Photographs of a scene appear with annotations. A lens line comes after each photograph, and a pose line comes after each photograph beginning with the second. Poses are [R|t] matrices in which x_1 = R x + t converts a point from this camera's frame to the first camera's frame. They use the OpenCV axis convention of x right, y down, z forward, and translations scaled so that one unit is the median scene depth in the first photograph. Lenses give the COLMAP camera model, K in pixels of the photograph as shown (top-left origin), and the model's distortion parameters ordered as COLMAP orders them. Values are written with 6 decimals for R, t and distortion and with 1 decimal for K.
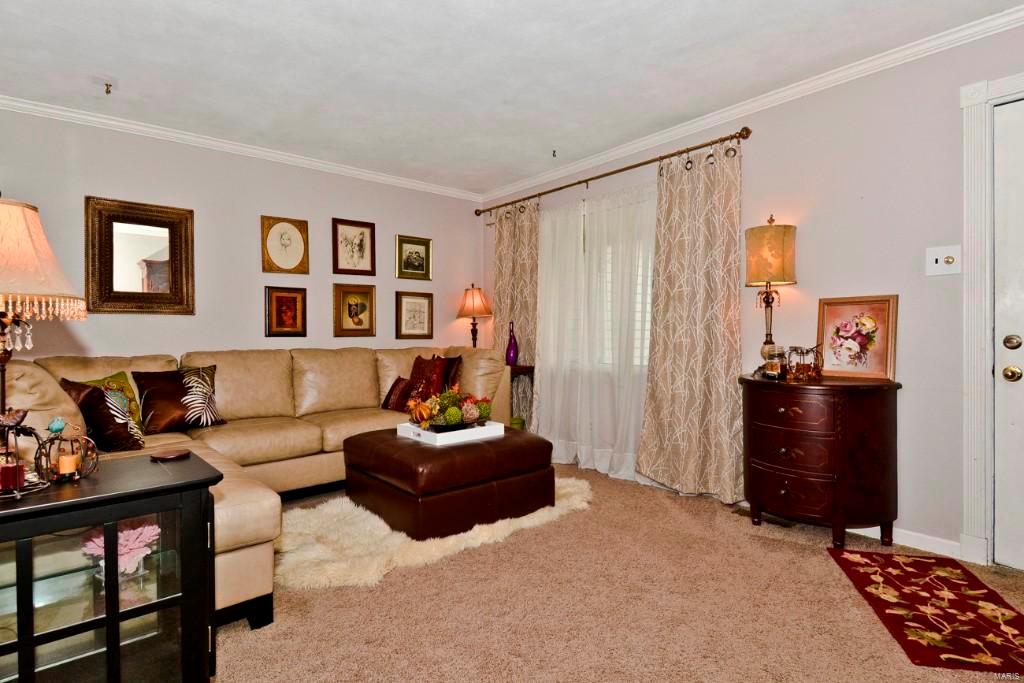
lens RADIAL K [[534.7, 0, 521.7], [0, 534.7, 339.2], [0, 0, 1]] dist [0.003008, -0.007108]
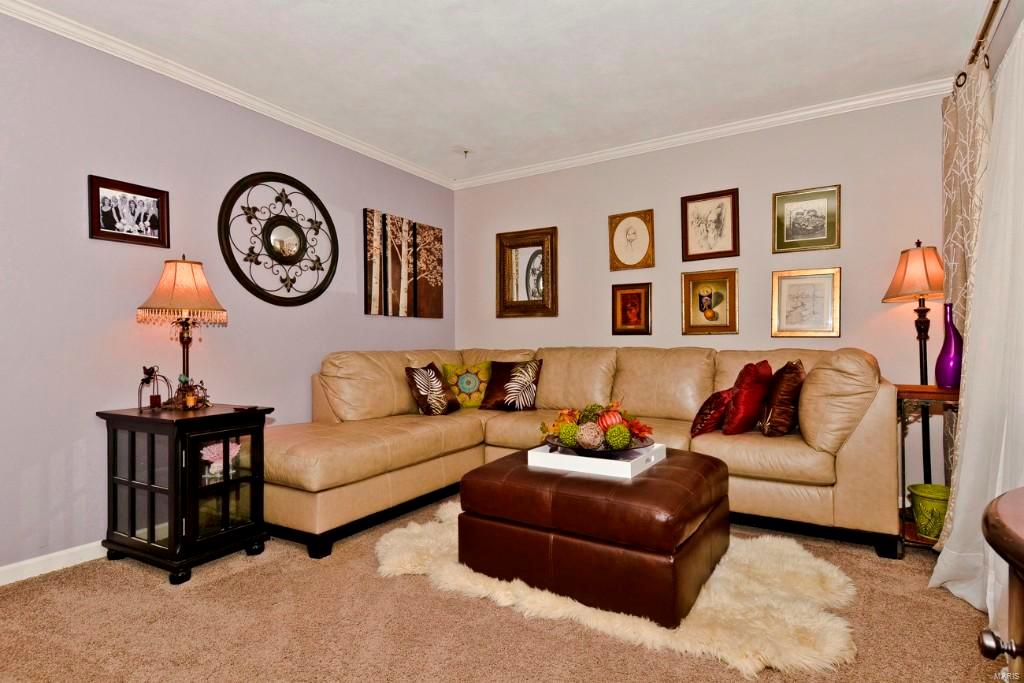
lens RADIAL K [[534.7, 0, 517.1], [0, 534.7, 342.3], [0, 0, 1]] dist [0.003008, -0.007108]
pose [[0.261685, 0.003655, -0.965147, 0.426491], [-0.007563, 0.999970, 0.001736, 0.008697], [0.965124, 0.006845, 0.261704, 0.533798]]
